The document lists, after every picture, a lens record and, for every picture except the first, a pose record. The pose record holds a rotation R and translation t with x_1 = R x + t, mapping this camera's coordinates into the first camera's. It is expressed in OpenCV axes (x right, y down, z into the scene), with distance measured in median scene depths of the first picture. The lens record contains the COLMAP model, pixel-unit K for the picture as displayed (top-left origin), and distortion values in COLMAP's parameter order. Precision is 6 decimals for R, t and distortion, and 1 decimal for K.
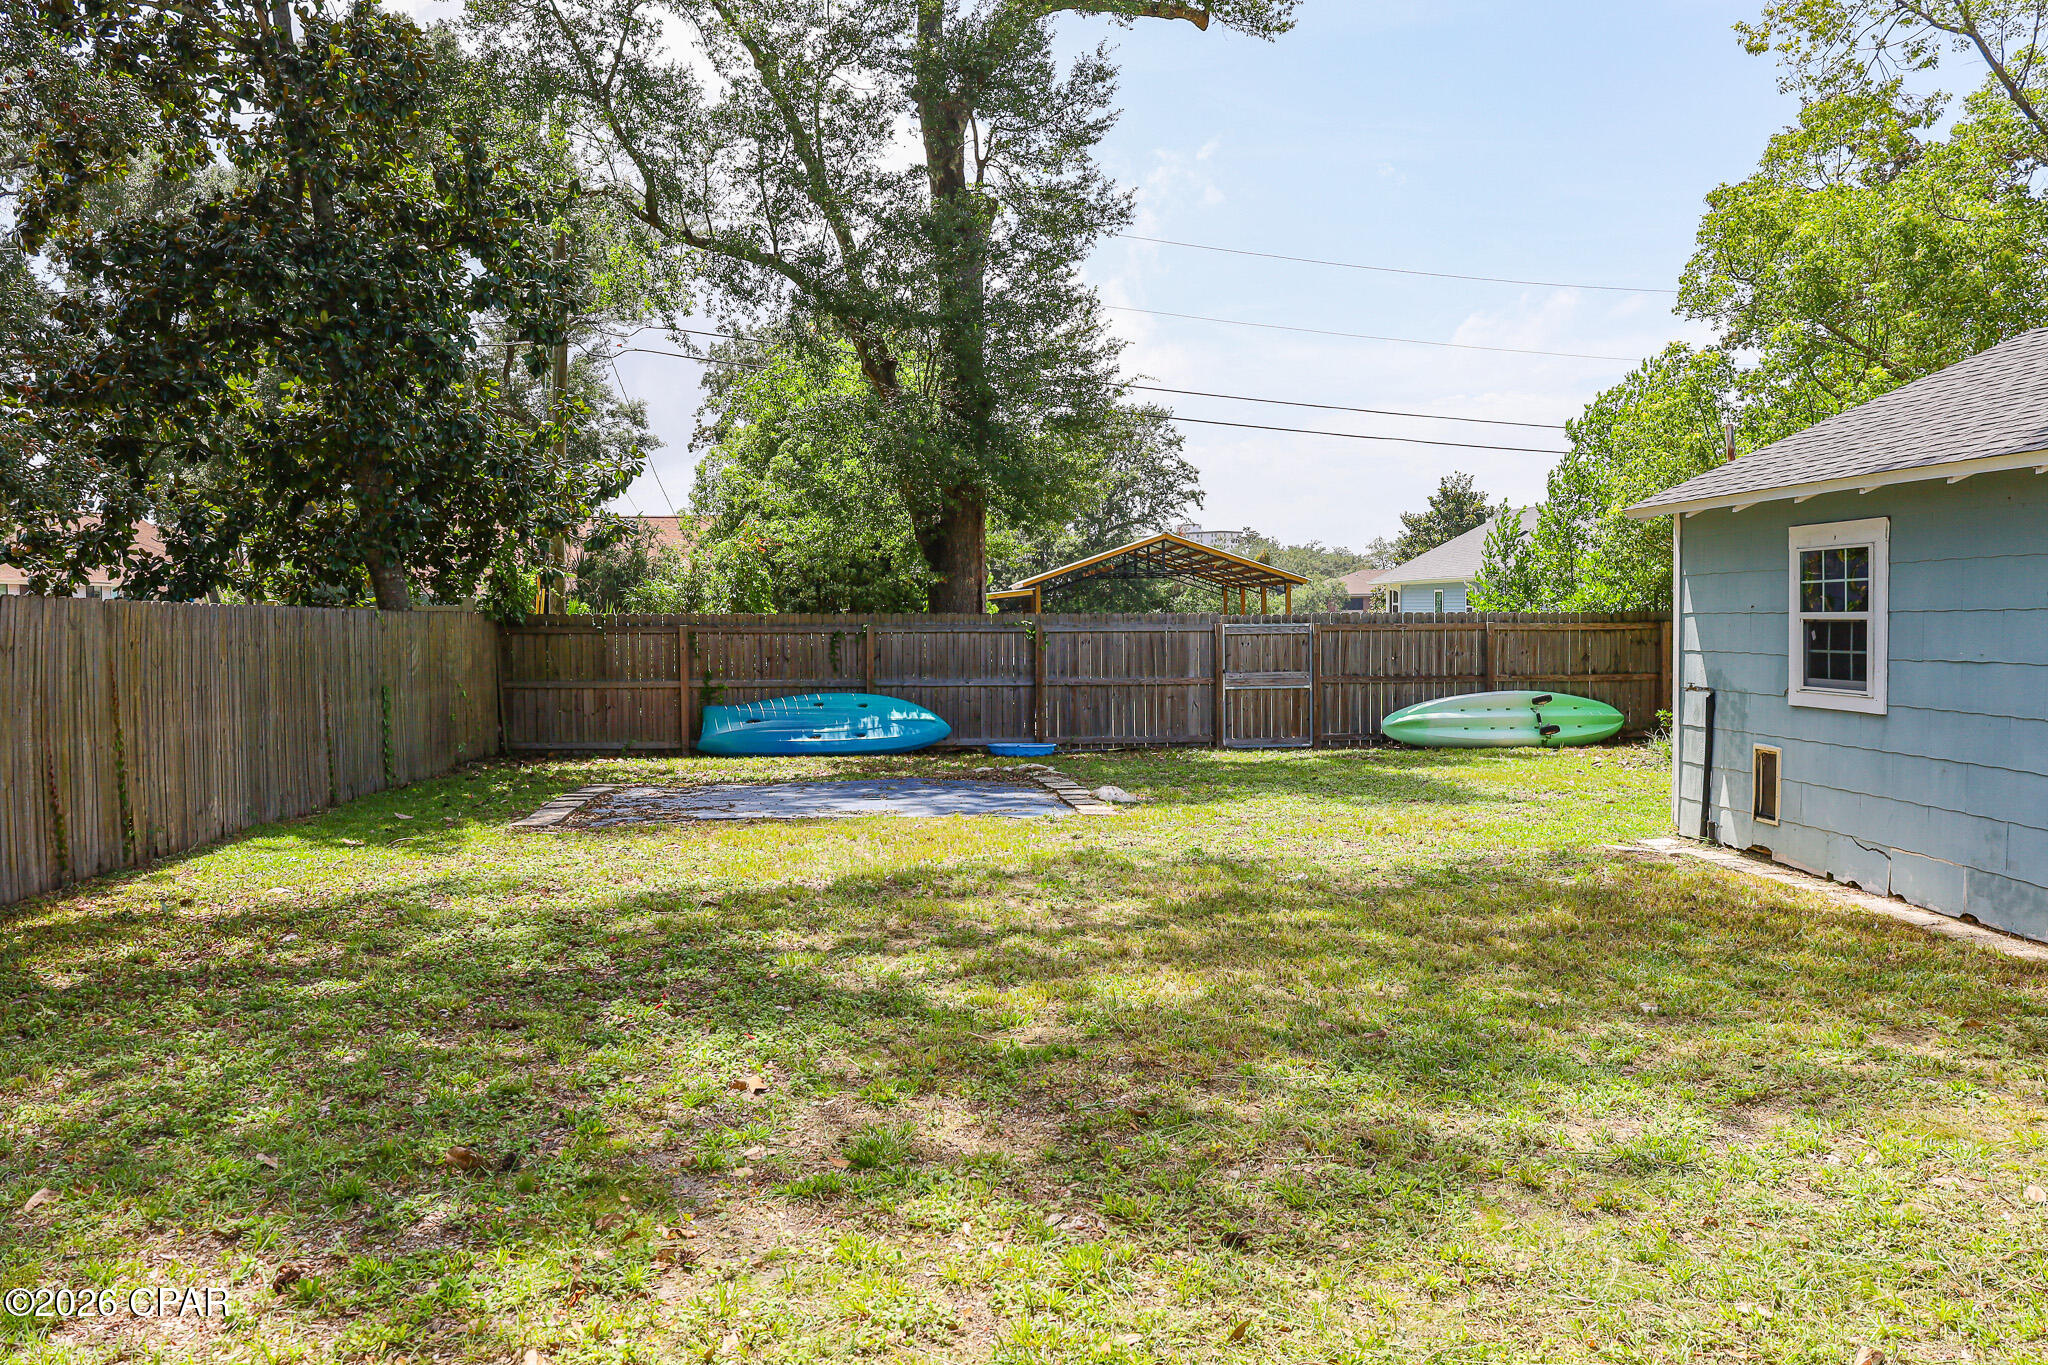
lens RADIAL K [[1507.7, 0, 1024.2], [0, 1507.7, 691.4], [0, 0, 1]] dist [0.000793, 0.005185]
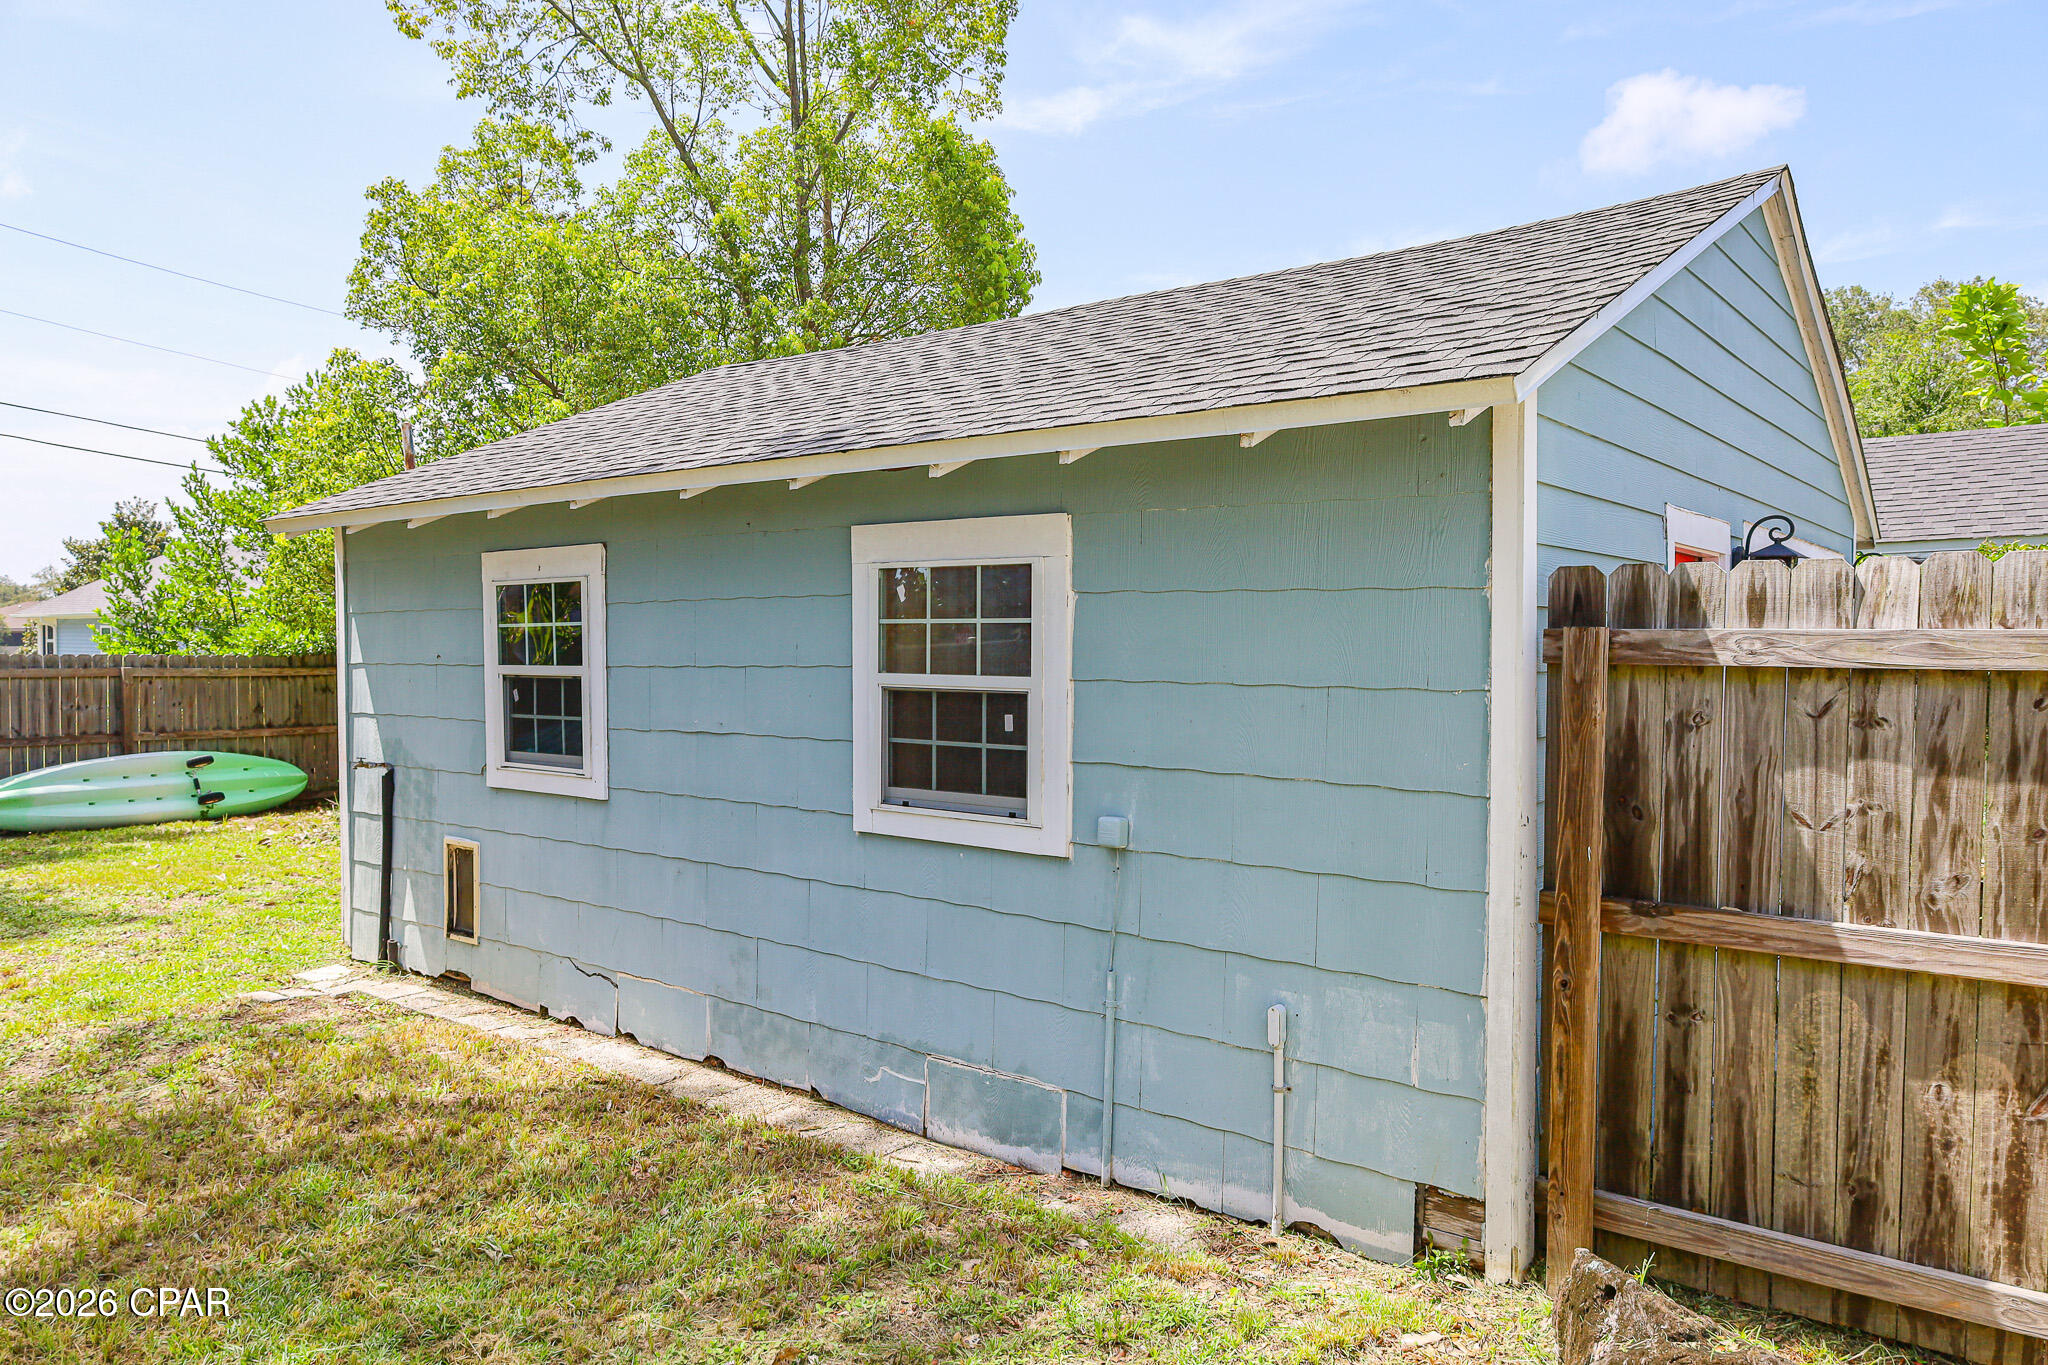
lens RADIAL K [[1391.8, 0, 1029.9], [0, 1391.8, 689.9], [0, 0, 1]] dist [-0.017011, 0.028097]
pose [[0.666615, -0.009854, 0.745337, 0.149567], [0.028727, 0.999509, -0.012479, -0.020519], [-0.744849, 0.029730, 0.666571, 0.292354]]
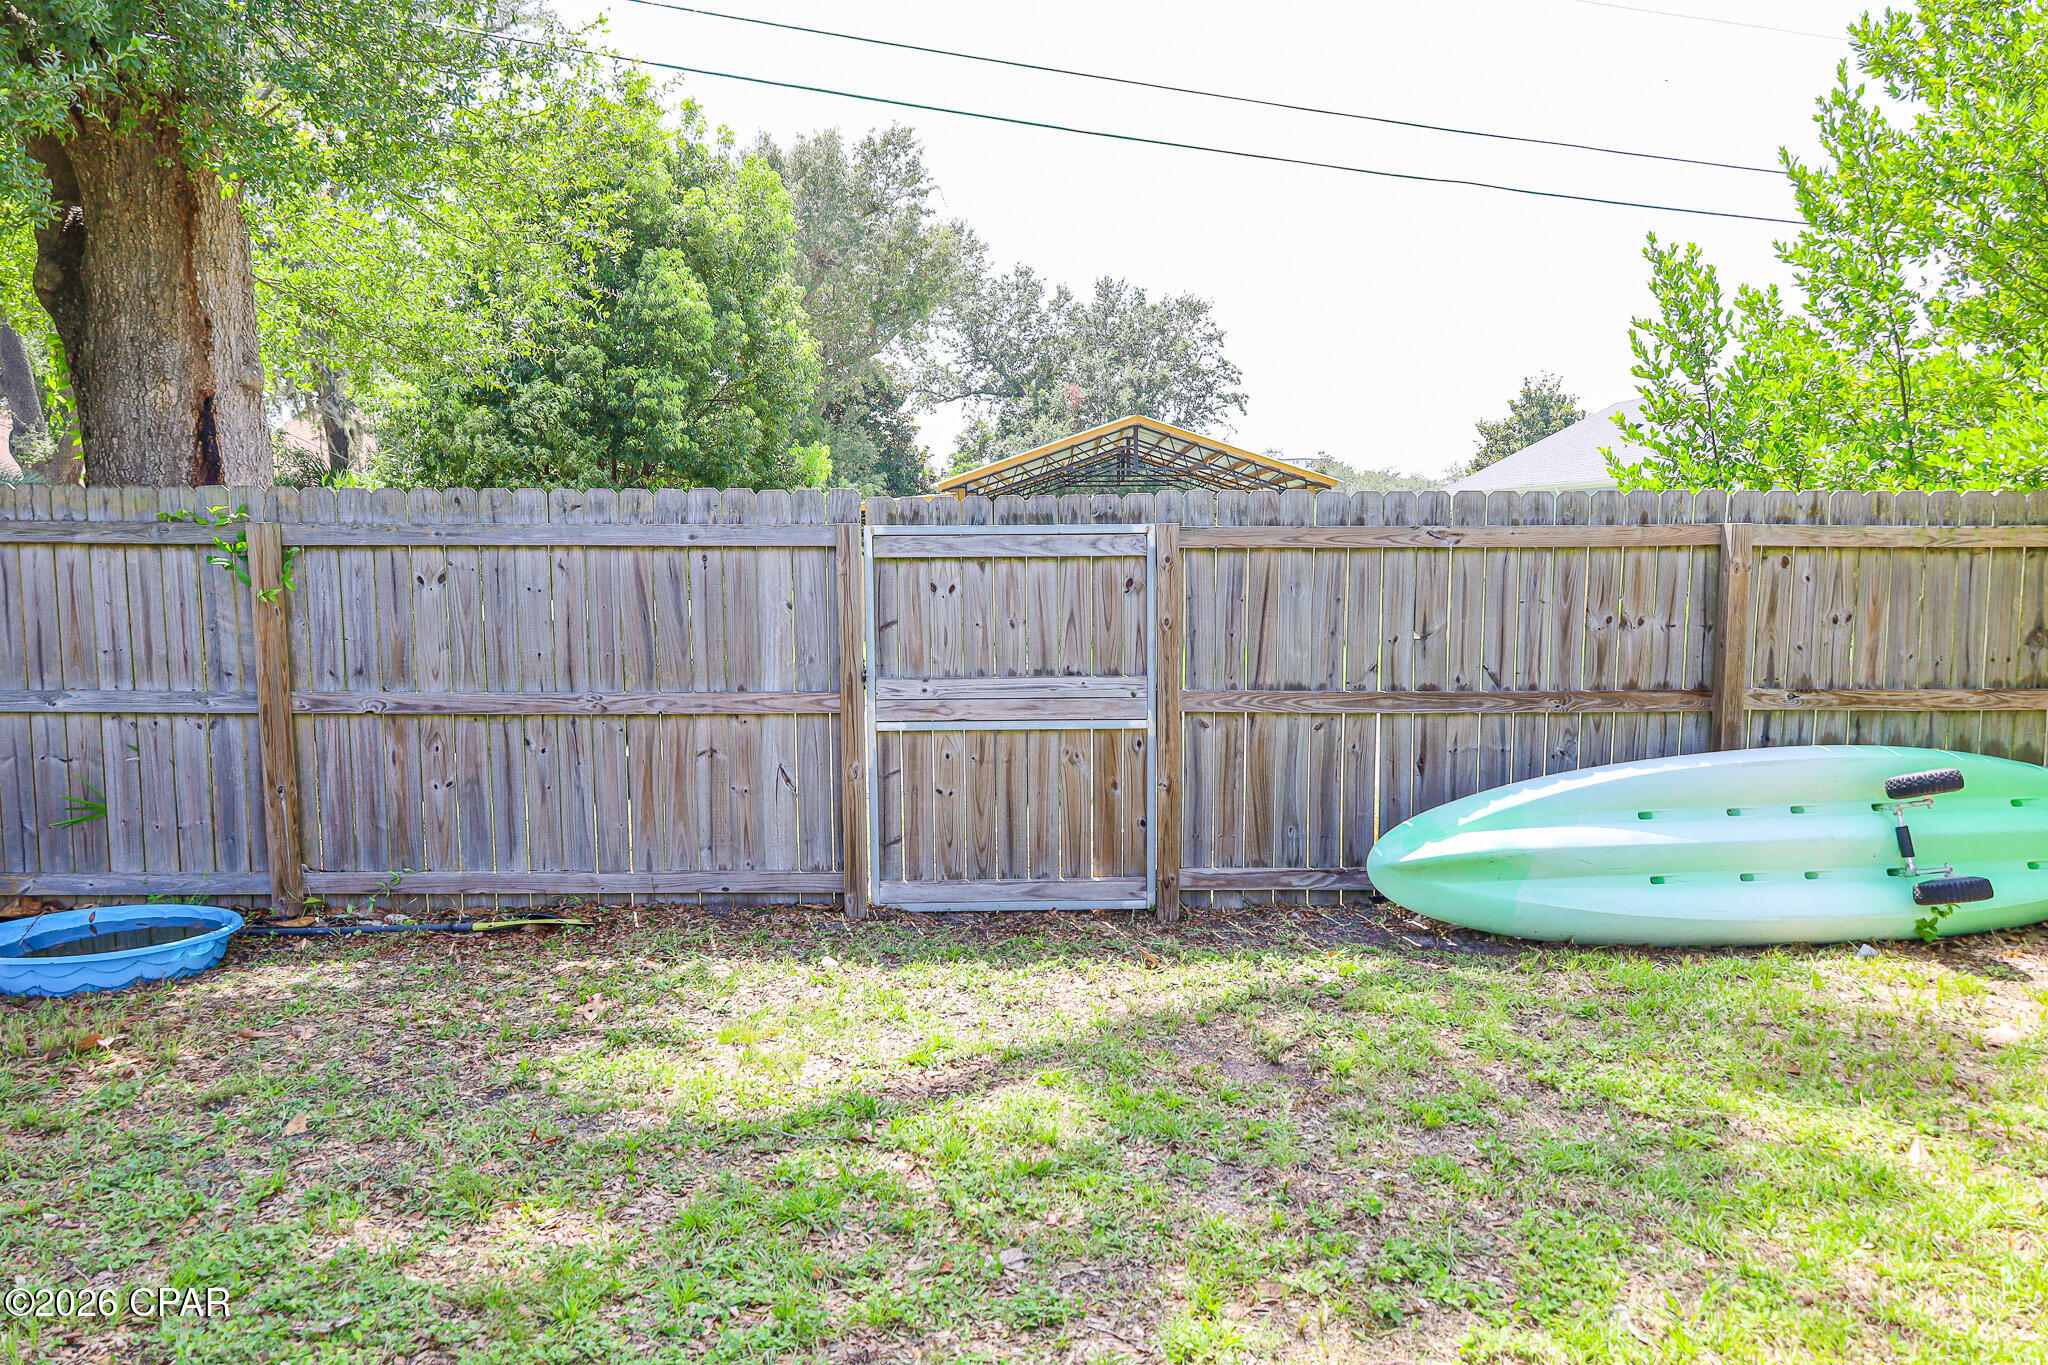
lens RADIAL K [[1391.5, 0, 1021.3], [0, 1391.5, 691.1], [0, 0, 1]] dist [-0.011521, 0.018906]
pose [[0.997571, 0.010860, -0.068812, 0.339805], [-0.006817, 0.998251, 0.058724, -0.050258], [0.069329, -0.058112, 0.995900, 1.311588]]
